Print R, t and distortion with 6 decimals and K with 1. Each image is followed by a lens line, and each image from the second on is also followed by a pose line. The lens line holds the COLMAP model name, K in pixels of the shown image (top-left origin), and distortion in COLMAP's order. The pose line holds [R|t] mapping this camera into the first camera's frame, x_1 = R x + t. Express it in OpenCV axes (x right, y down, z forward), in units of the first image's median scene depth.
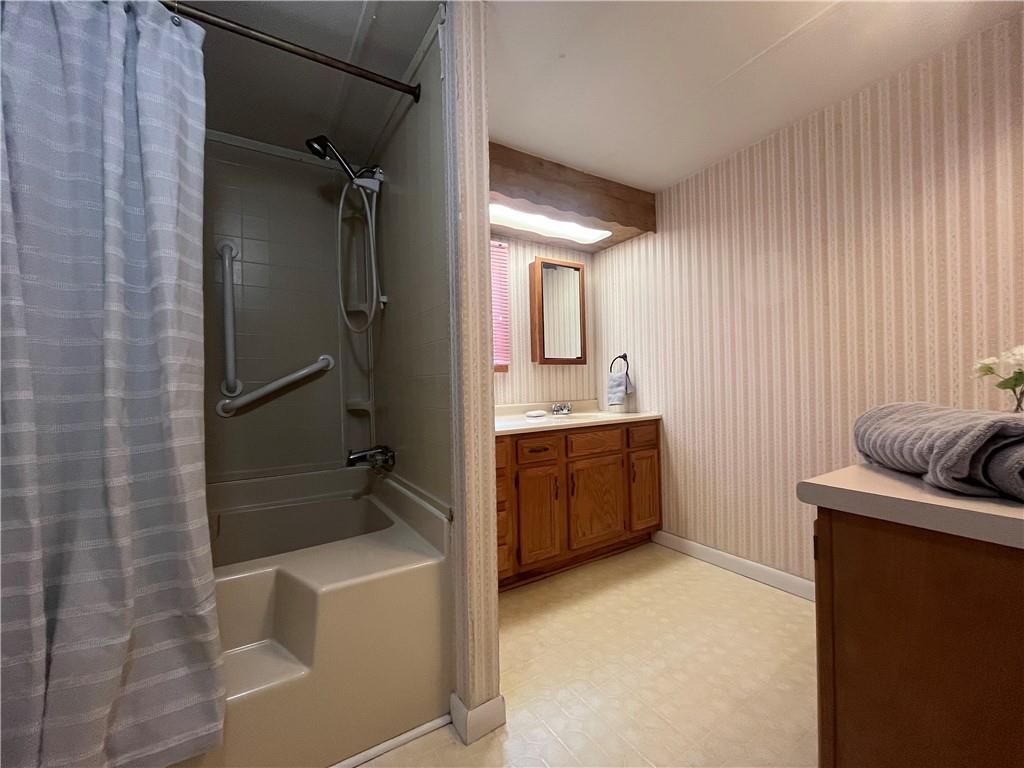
lens RADIAL K [[413.9, 0, 512.0], [0, 413.9, 384.0], [0, 0, 1]] dist [-0.001065, -0.000337]
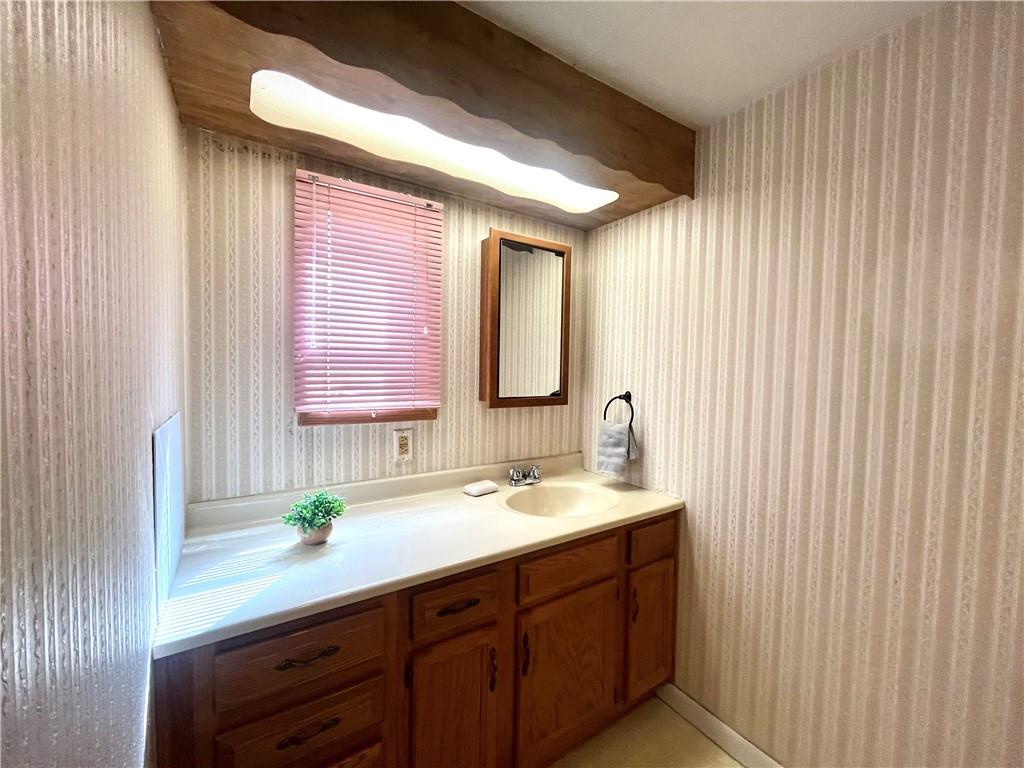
lens RADIAL K [[413.9, 0, 512.0], [0, 413.9, 384.0], [0, 0, 1]] dist [-0.001065, -0.000337]
pose [[0.998717, 0.043227, 0.026366, 0.081489], [-0.044185, 0.998342, 0.036901, -0.106071], [-0.024727, -0.038019, 0.998971, 0.389454]]
